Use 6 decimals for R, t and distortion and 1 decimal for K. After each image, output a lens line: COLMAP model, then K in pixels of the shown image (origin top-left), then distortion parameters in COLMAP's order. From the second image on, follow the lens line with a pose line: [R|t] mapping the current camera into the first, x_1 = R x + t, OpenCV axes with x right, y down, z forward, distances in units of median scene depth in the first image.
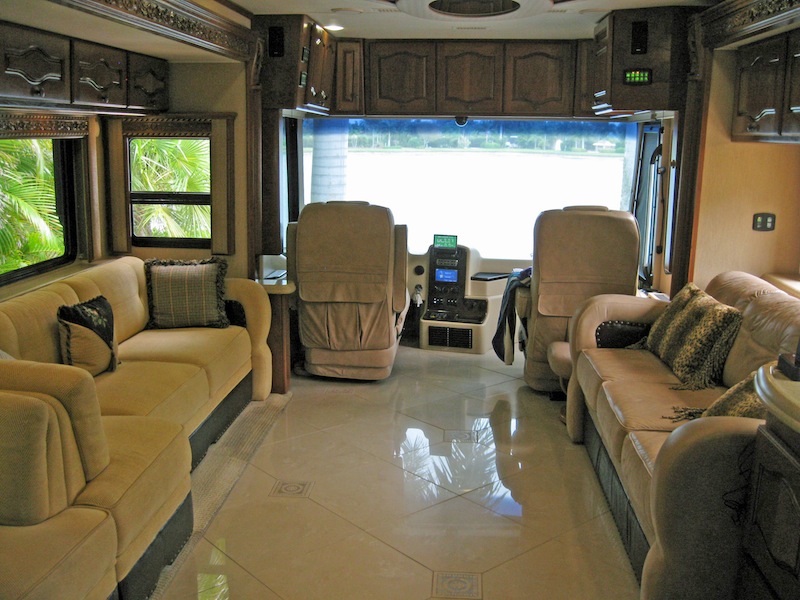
lens RADIAL K [[829.7, 0, 397.9], [0, 829.7, 301.3], [0, 0, 1]] dist [-0.109696, 0.000000]
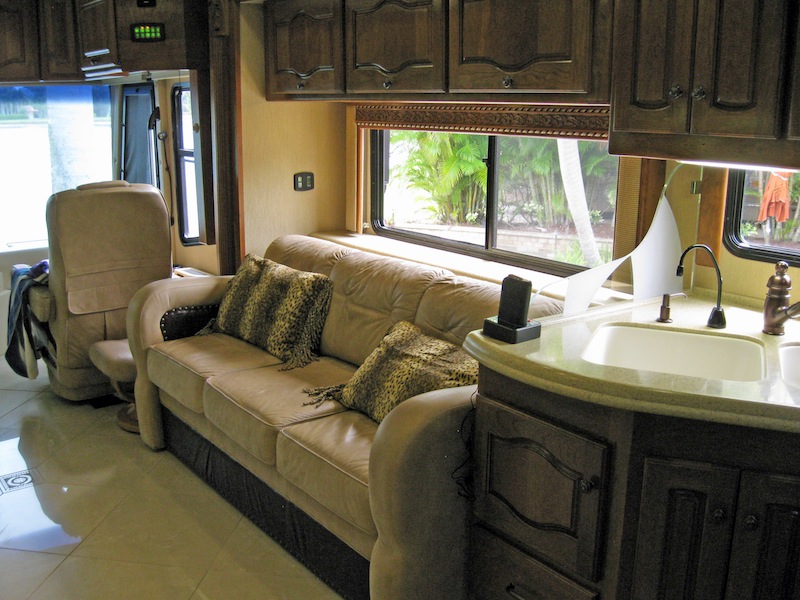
lens RADIAL K [[829.7, 0, 399.8], [0, 829.7, 306.1], [0, 0, 1]] dist [-0.109696, 0.000000]
pose [[0.744354, -0.176700, 0.643983, -0.133493], [0.142380, 0.984176, 0.105473, -0.038080], [-0.652430, 0.013181, 0.757734, 0.165349]]
